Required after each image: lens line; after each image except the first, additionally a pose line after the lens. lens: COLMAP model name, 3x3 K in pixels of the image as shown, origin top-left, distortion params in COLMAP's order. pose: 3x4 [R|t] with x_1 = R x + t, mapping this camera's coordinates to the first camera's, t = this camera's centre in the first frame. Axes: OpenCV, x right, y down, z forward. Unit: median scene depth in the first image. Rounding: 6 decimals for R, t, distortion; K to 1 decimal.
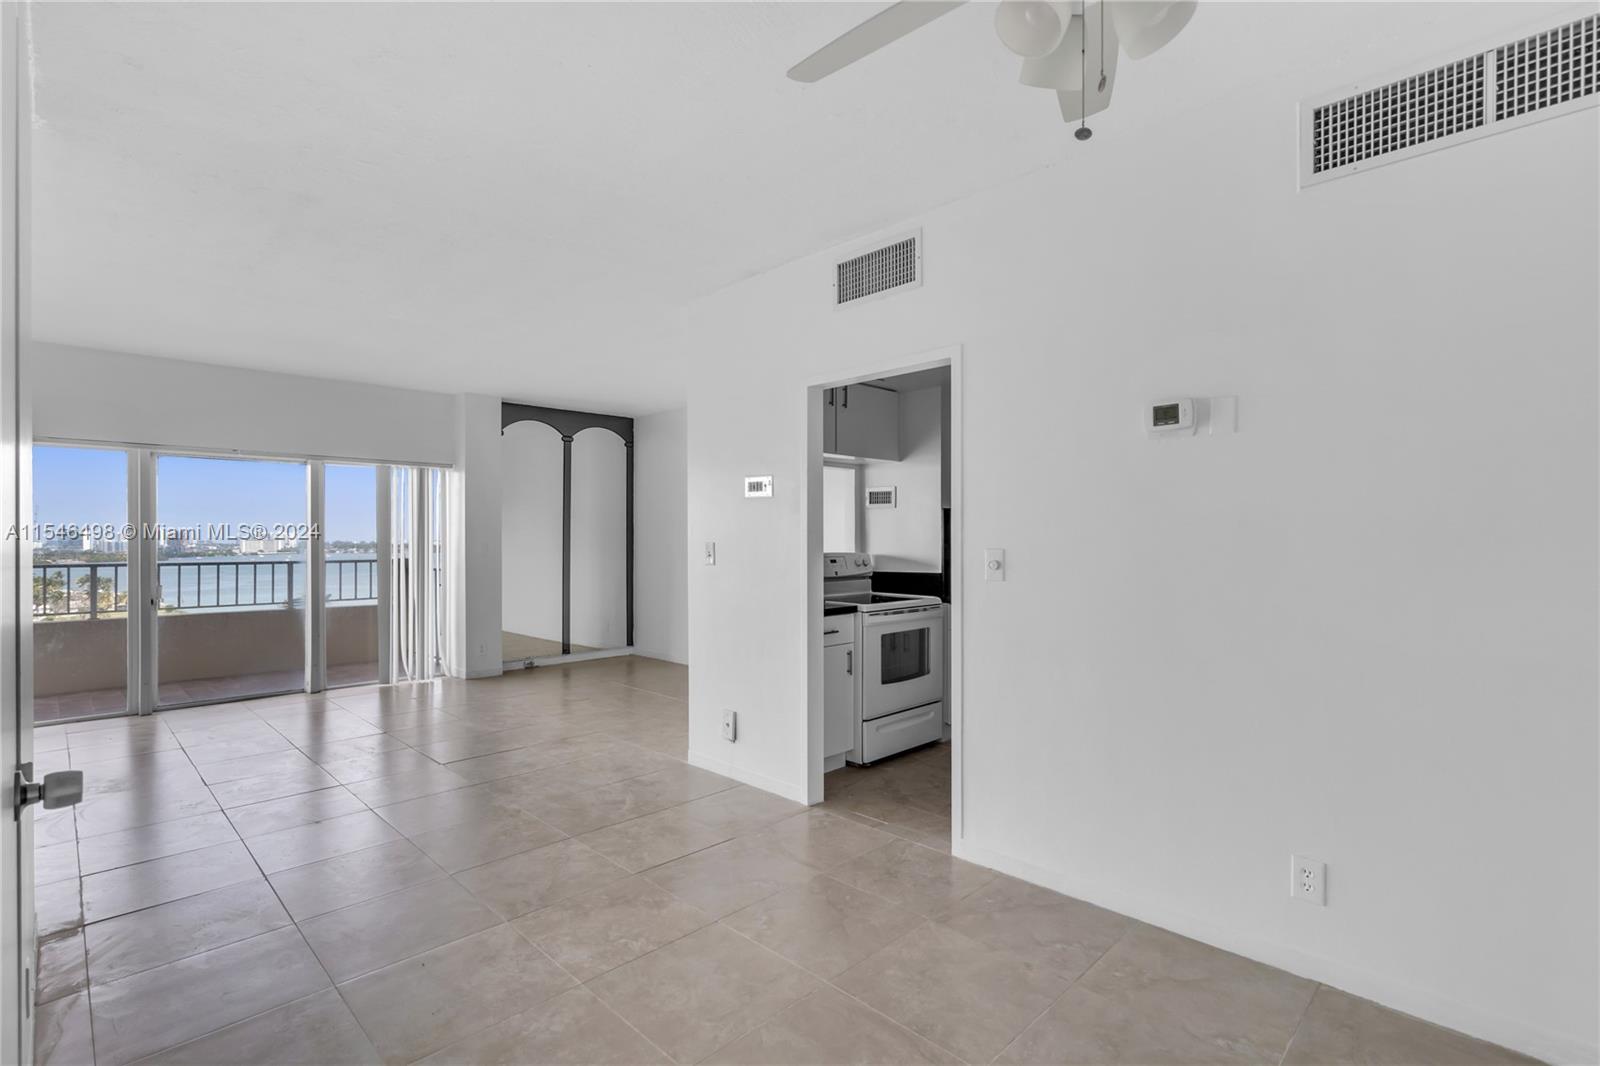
lens RADIAL K [[747.1, 0, 788.1], [0, 747.1, 540.5], [0, 0, 1]] dist [0.004019, 0.001794]
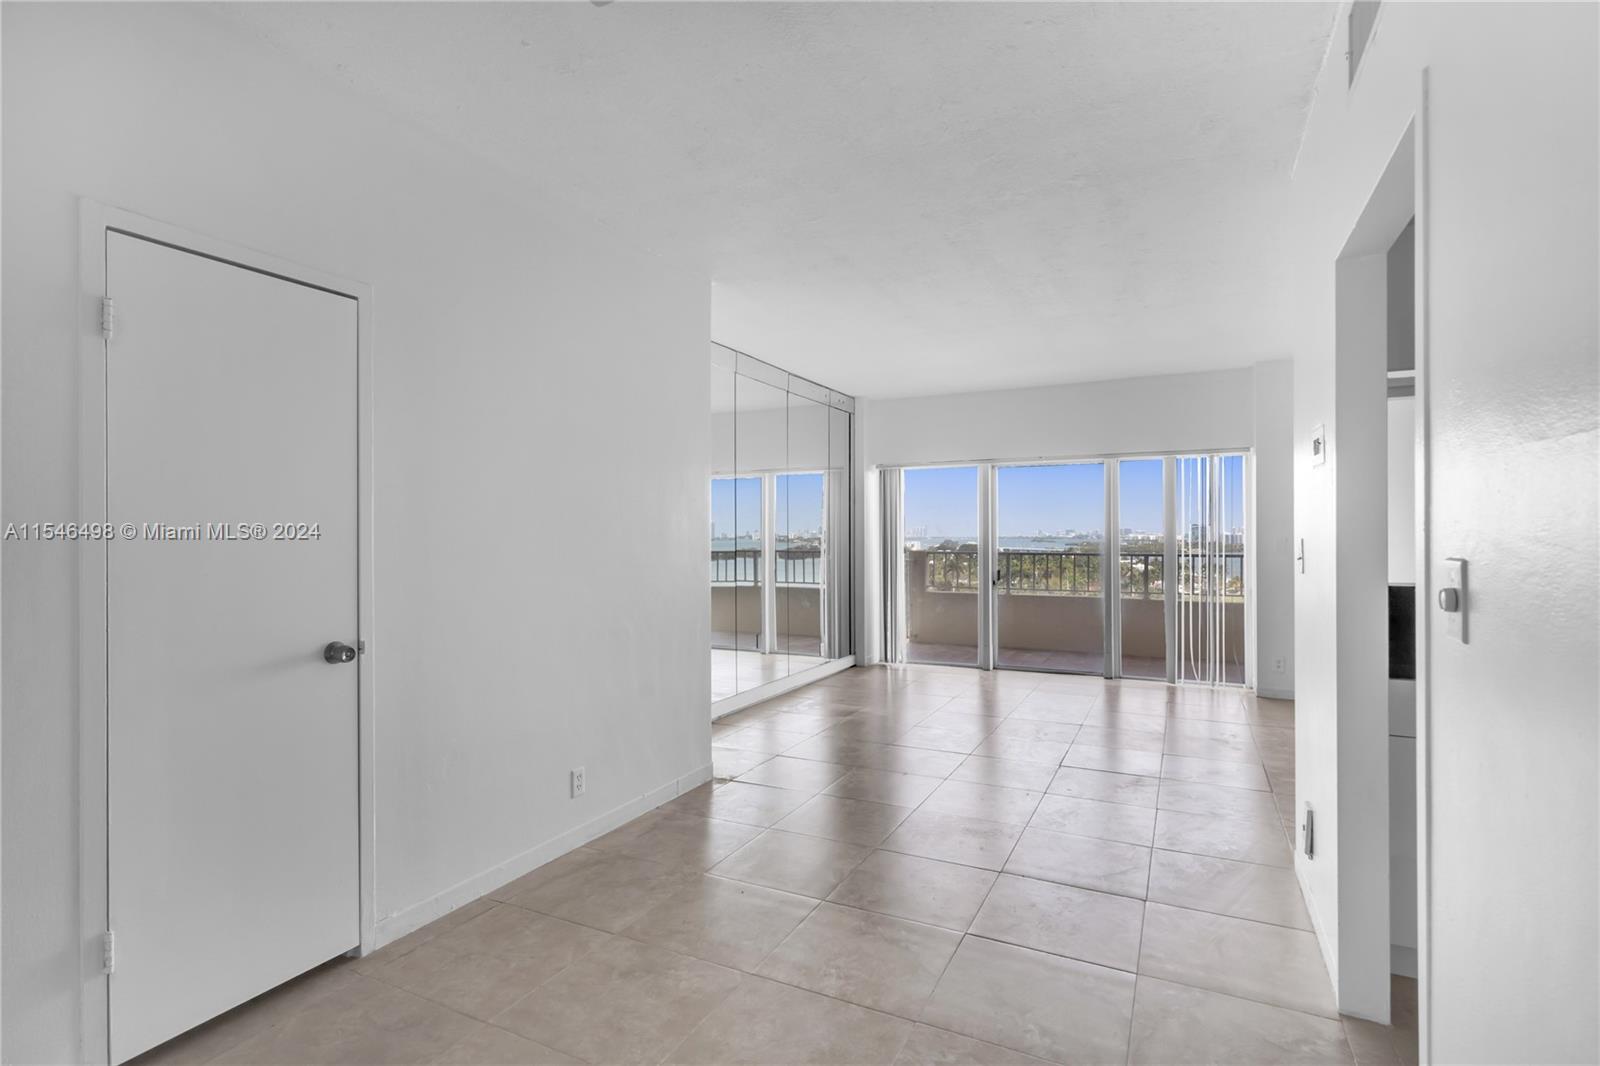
lens RADIAL K [[747.1, 0, 793.0], [0, 747.1, 529.2], [0, 0, 1]] dist [0.004019, 0.001794]
pose [[0.316968, -0.008259, -0.948400, 0.446266], [0.004879, 0.999963, -0.007077, -0.003750], [0.948424, -0.002384, 0.316997, 0.459023]]
